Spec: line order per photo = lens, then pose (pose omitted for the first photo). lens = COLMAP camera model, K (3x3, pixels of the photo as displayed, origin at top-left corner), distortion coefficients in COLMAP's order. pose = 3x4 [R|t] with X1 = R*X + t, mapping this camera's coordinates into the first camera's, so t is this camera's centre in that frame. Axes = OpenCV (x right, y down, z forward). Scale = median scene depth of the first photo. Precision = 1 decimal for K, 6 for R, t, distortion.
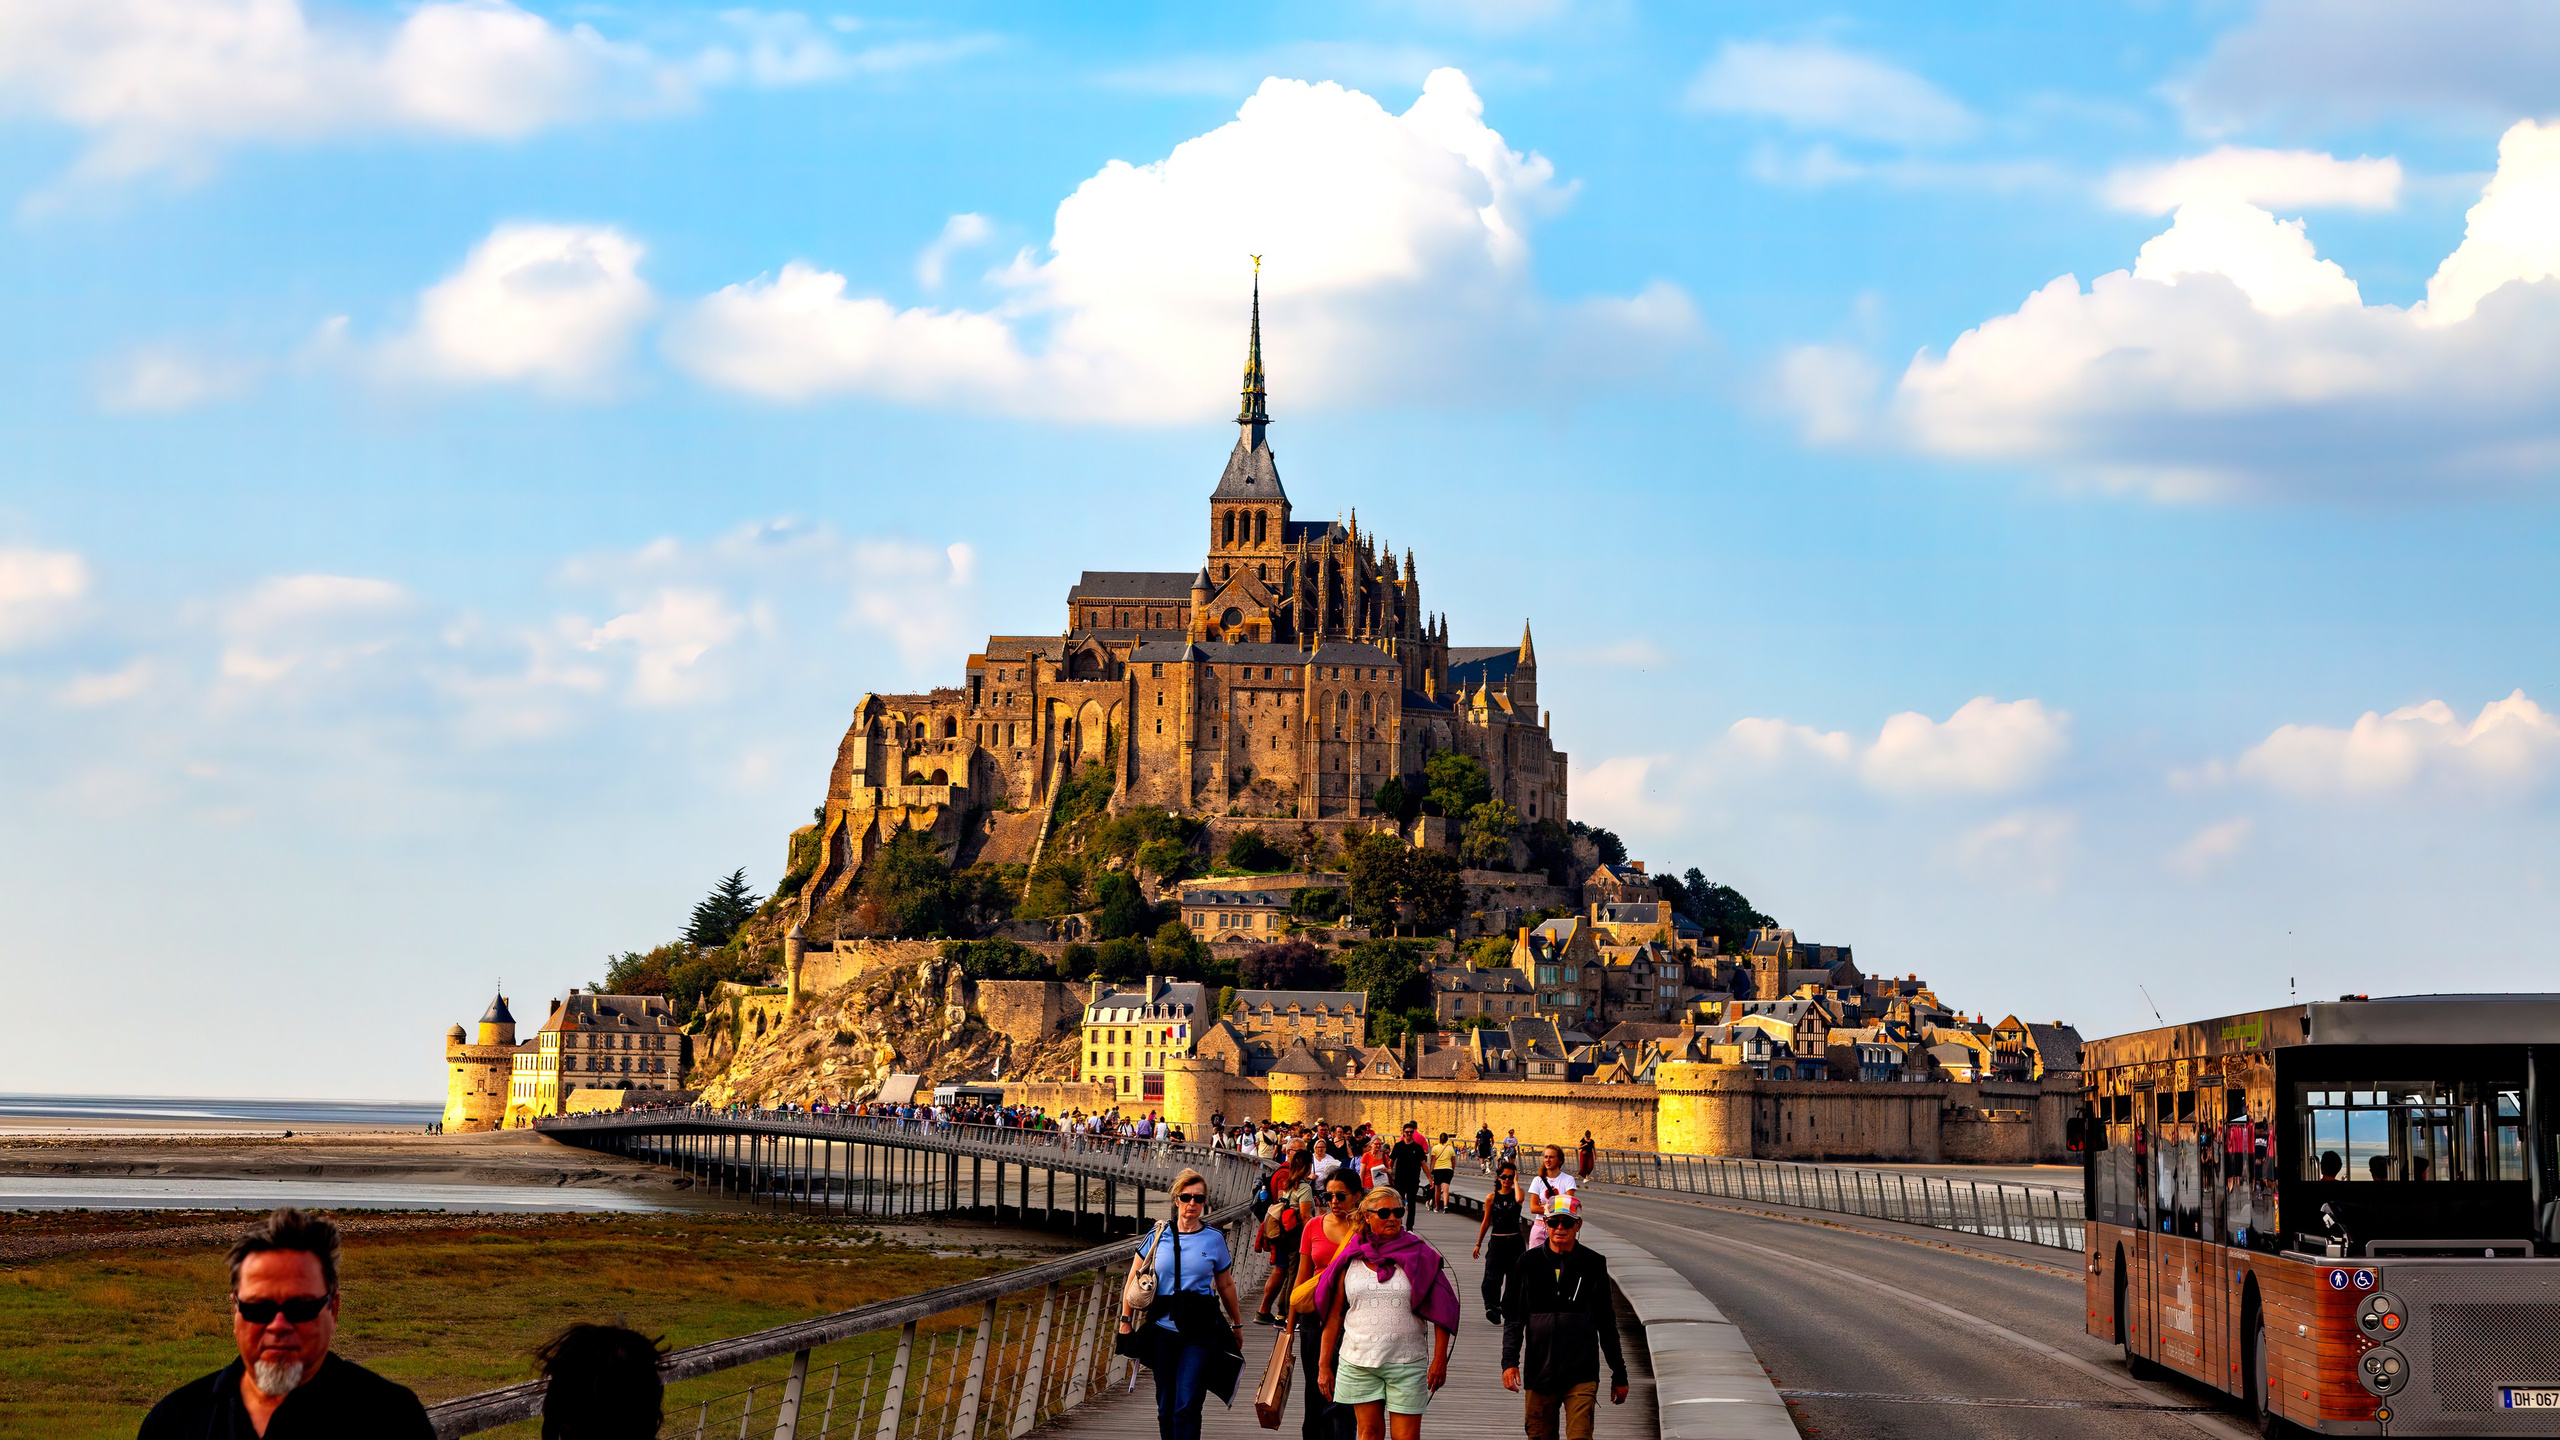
lens RADIAL K [[4777.8, 0, 1286.1], [0, 4777.8, 716.2], [0, 0, 1]] dist [0.074425, 0.078004]
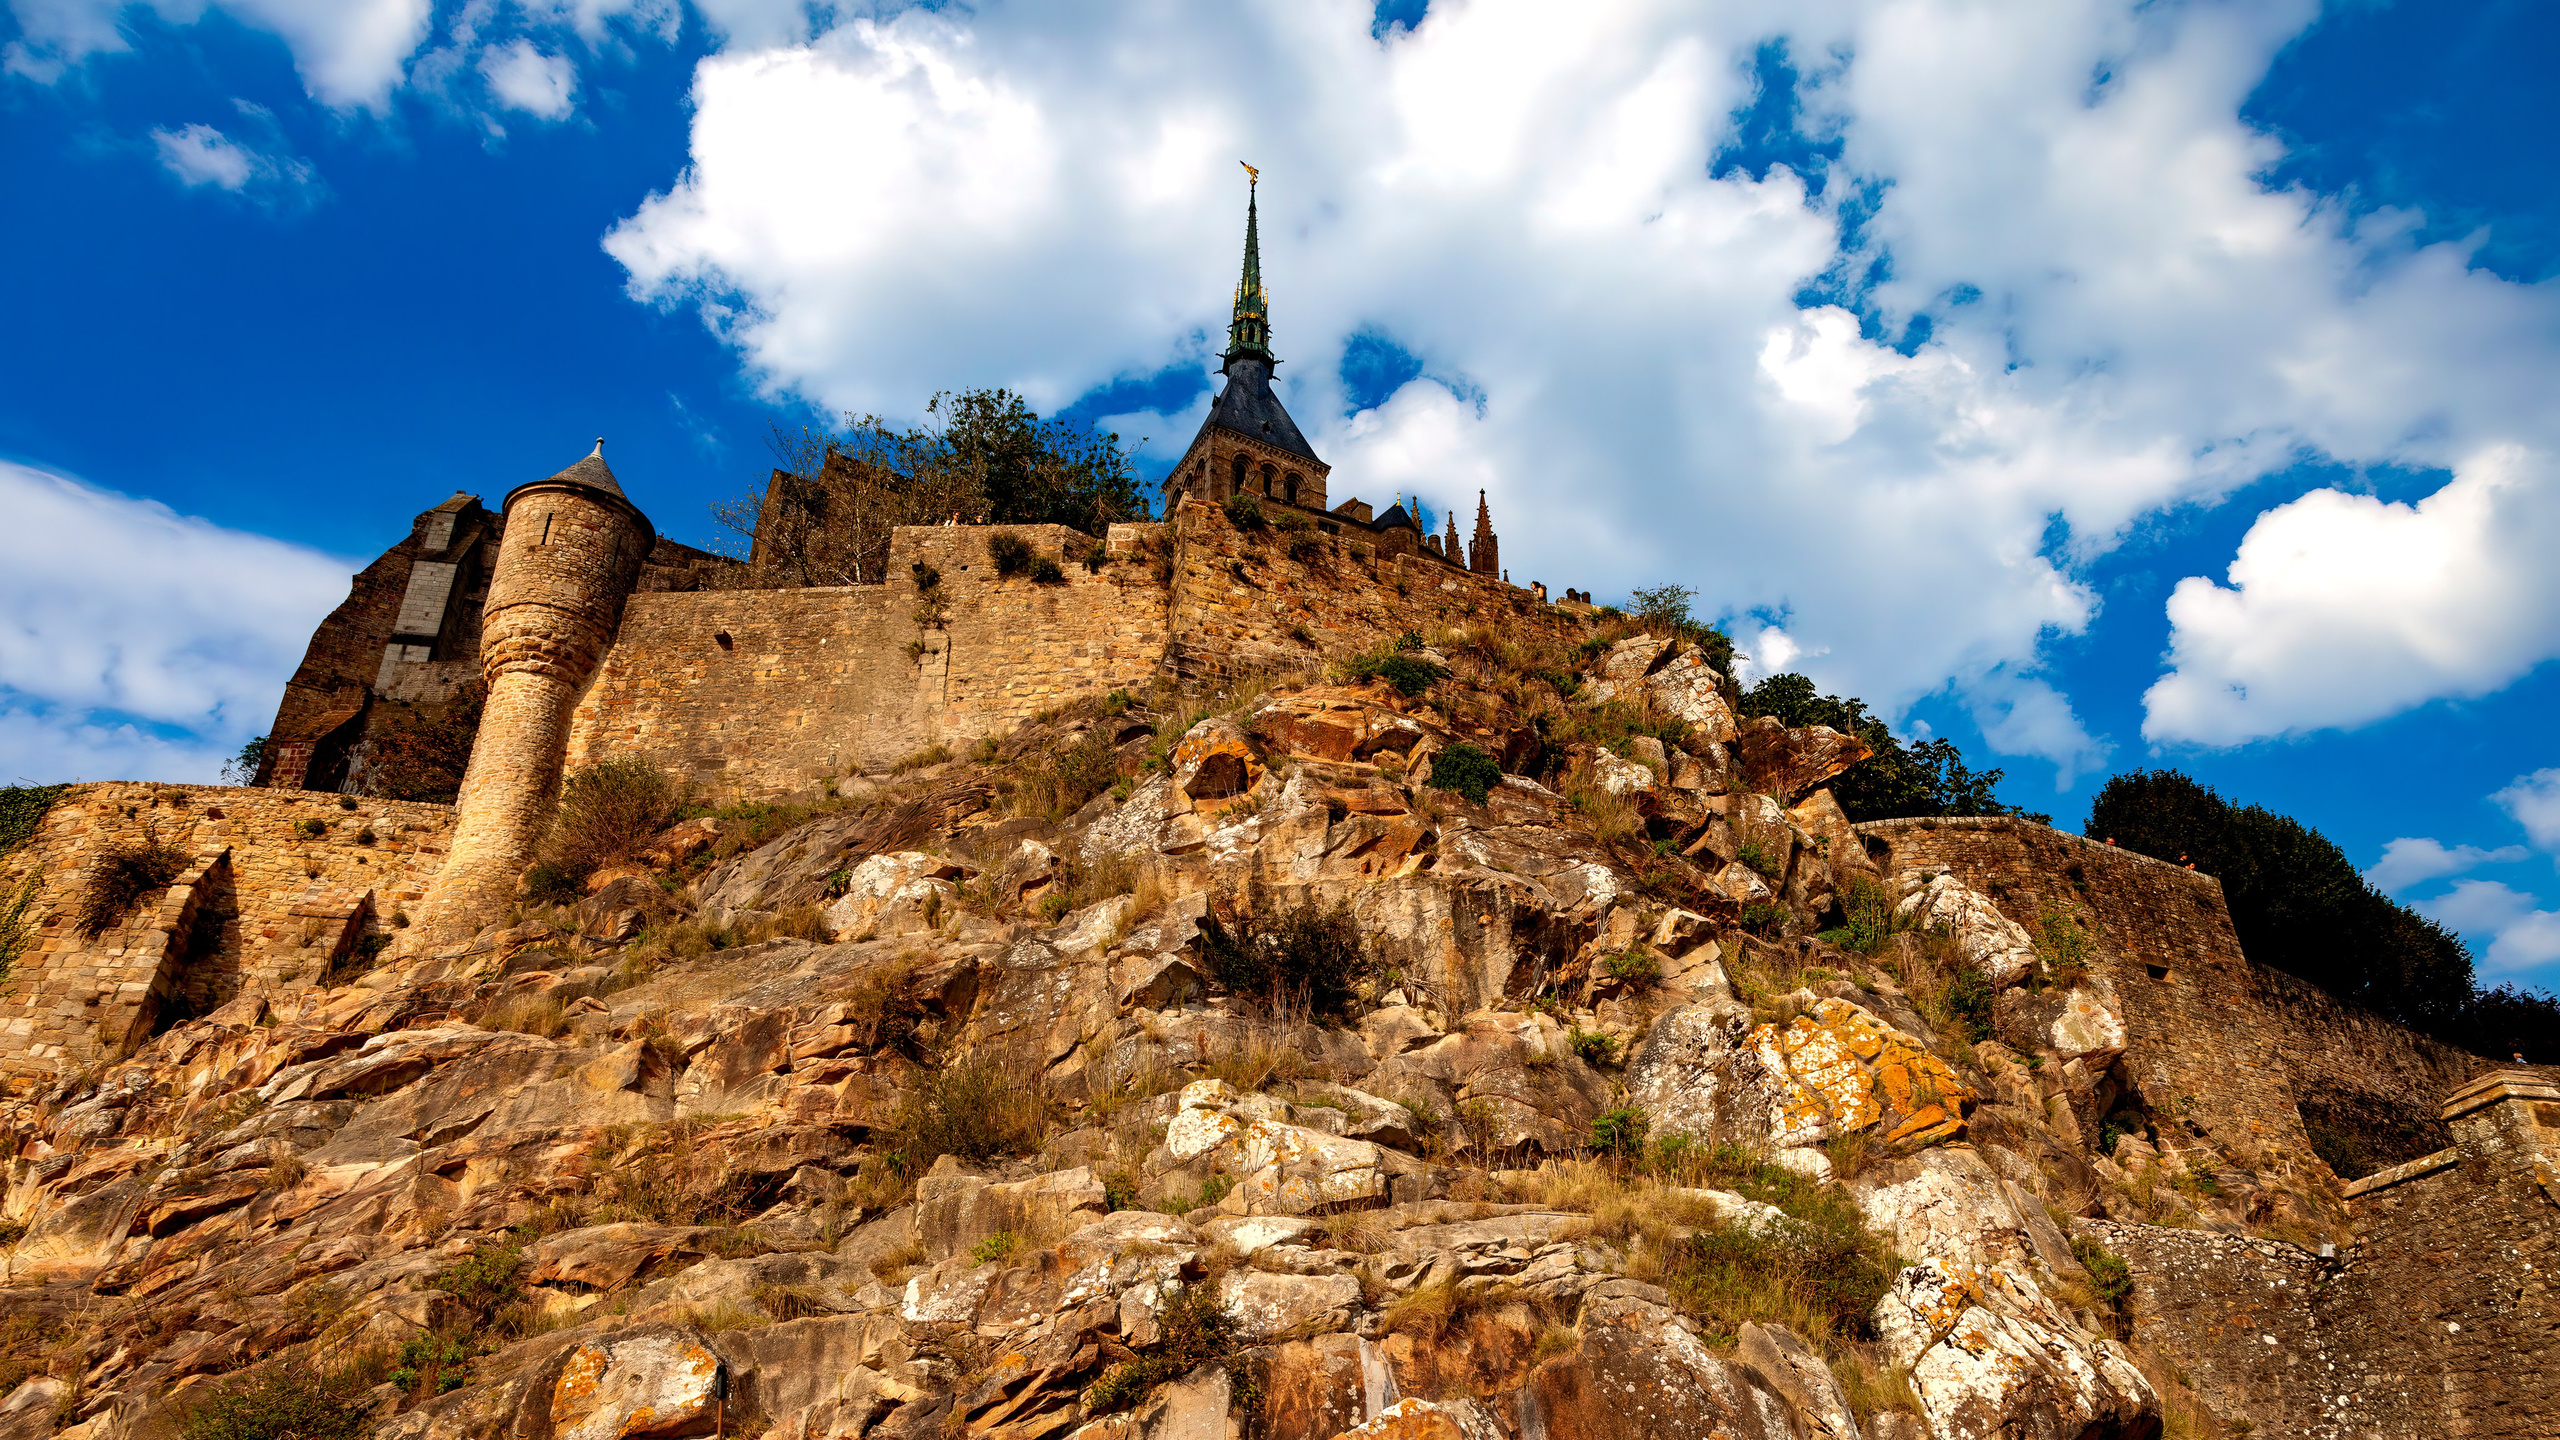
lens RADIAL K [[1716.7, 0, 1310.5], [0, 1716.7, 803.8], [0, 0, 1]] dist [0.019915, 0.000309]
pose [[0.795257, 0.267406, 0.544115, -0.107083], [-0.039925, 0.918625, -0.393107, 0.074586], [-0.604957, 0.290898, 0.741219, 0.898535]]
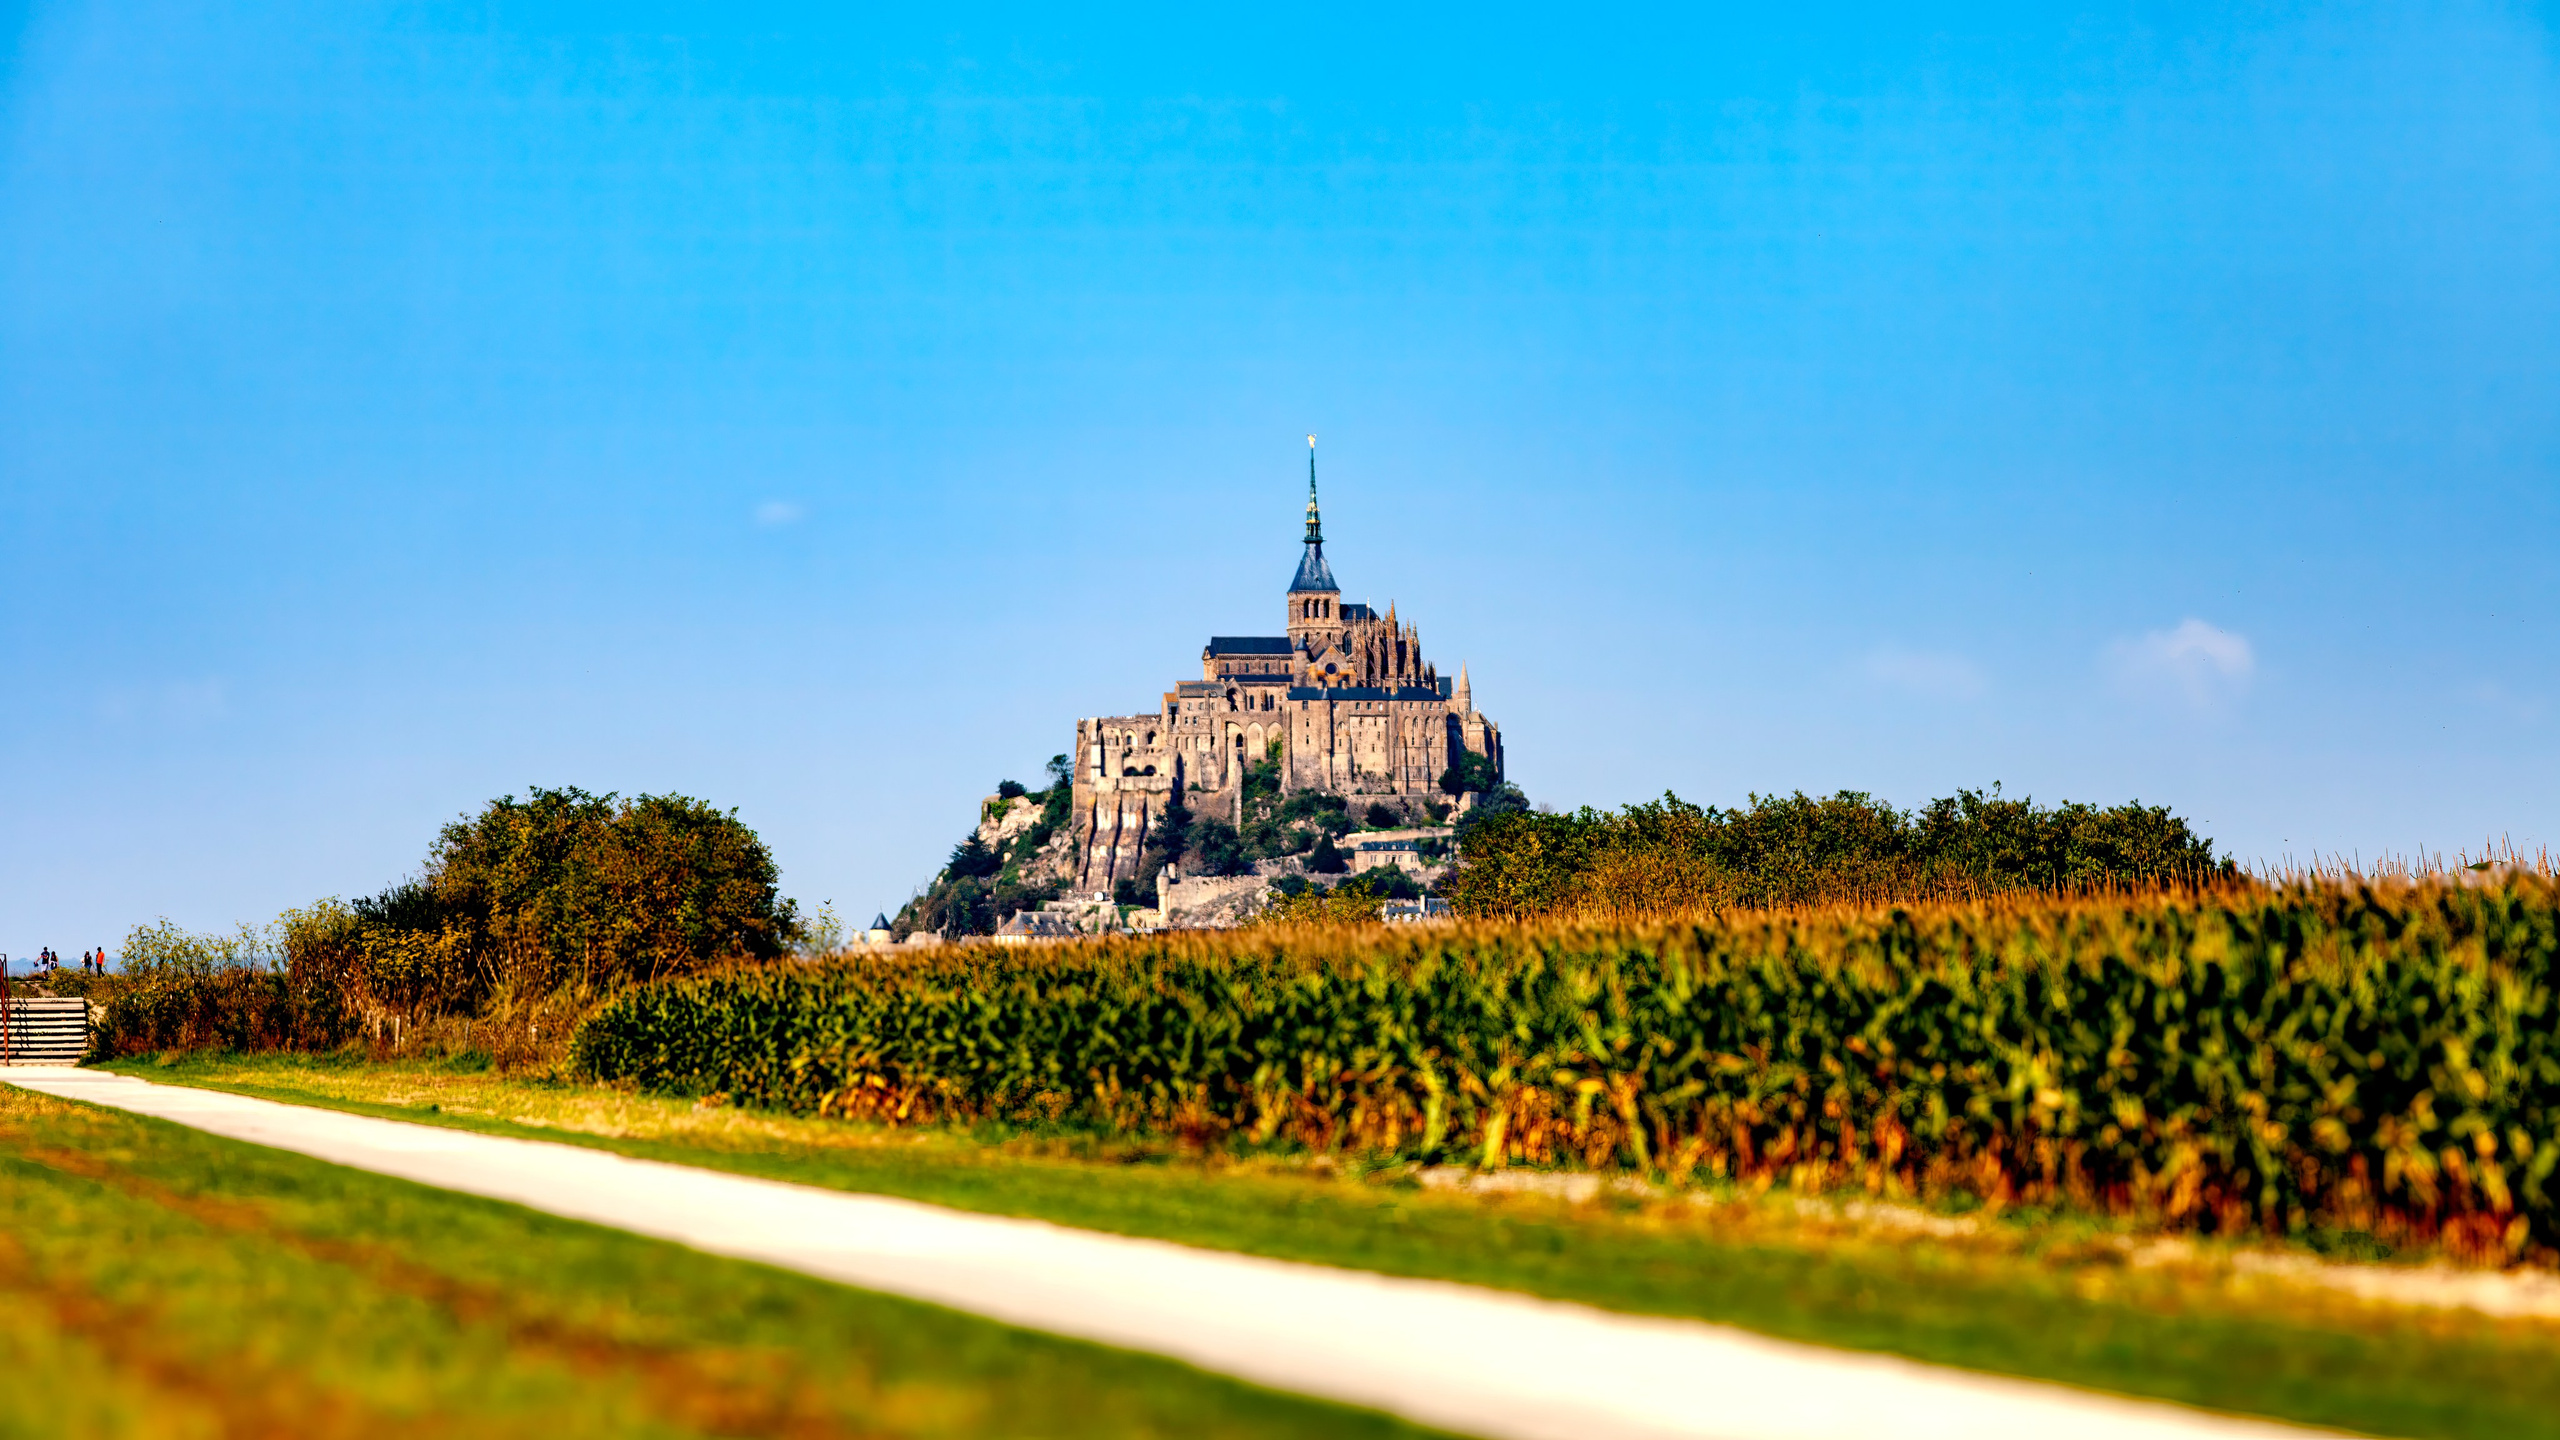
lens RADIAL K [[8366.0, 0, 1280.5], [0, 8366.0, 720.2], [0, 0, 1]] dist [0.000905, 0.018119]
pose [[0.939342, -0.019164, 0.342446, -1.025252], [0.001311, 0.998631, 0.052291, -0.155760], [-0.342979, -0.048670, 0.938081, -1.702863]]
